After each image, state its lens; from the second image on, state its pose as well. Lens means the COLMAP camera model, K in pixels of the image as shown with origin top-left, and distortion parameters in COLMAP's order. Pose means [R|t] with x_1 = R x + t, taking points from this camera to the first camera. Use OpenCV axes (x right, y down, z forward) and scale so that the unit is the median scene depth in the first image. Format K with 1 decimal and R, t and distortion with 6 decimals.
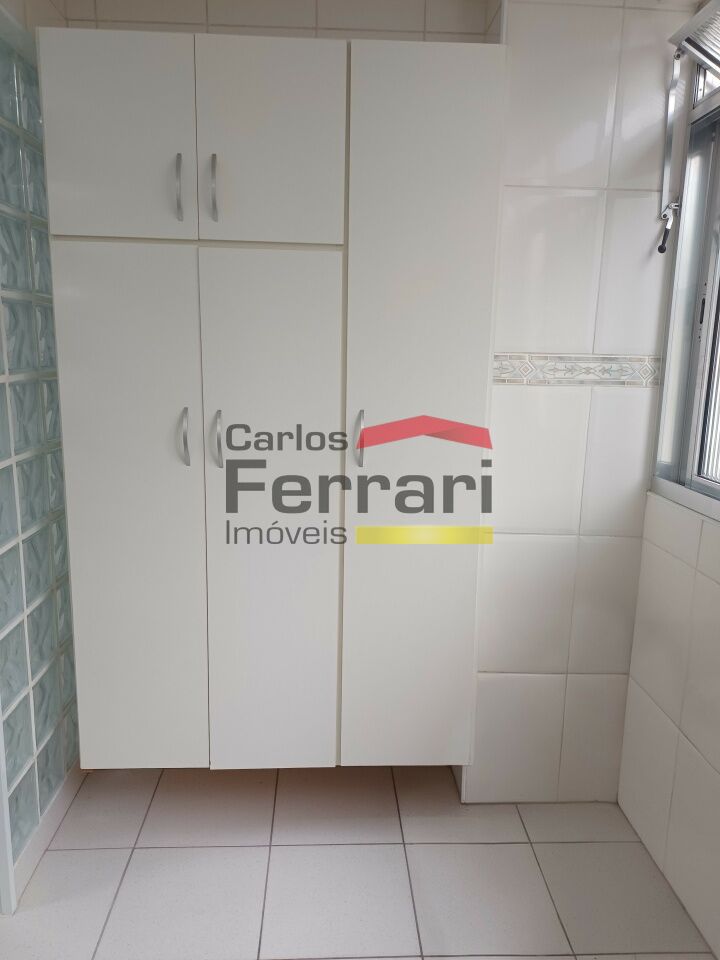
lens RADIAL K [[701.7, 0, 359.0], [0, 701.7, 480.4], [0, 0, 1]] dist [-0.045278, 0.000352]
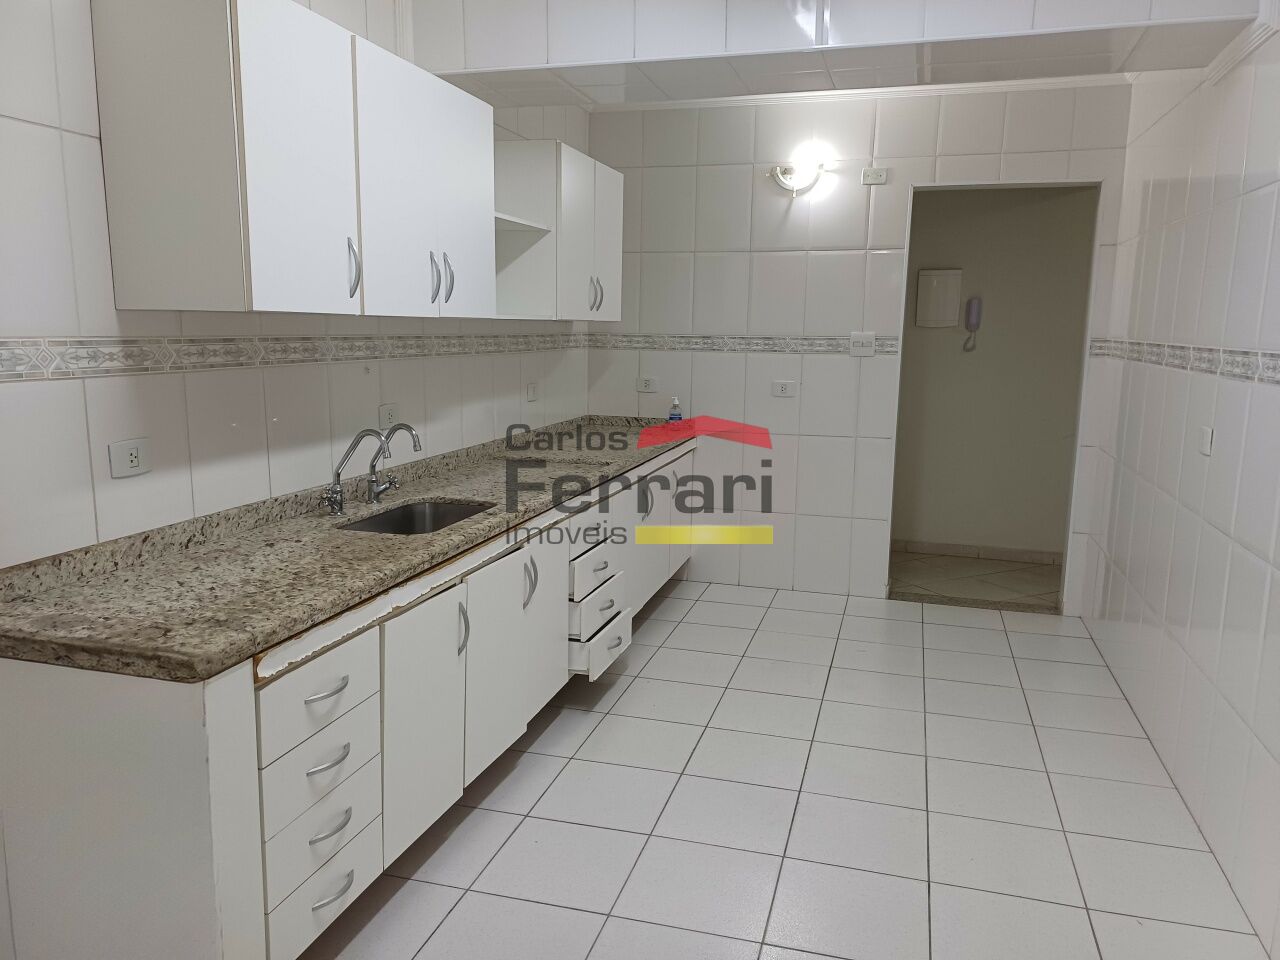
lens RADIAL K [[935.5, 0, 638.5], [0, 935.5, 481.8], [0, 0, 1]] dist [-0.045278, 0.000352]
pose [[0.327614, -0.162853, 0.930671, -0.545434], [0.180606, 0.977663, 0.107500, -0.021923], [-0.927389, 0.132866, 0.349708, 0.085588]]
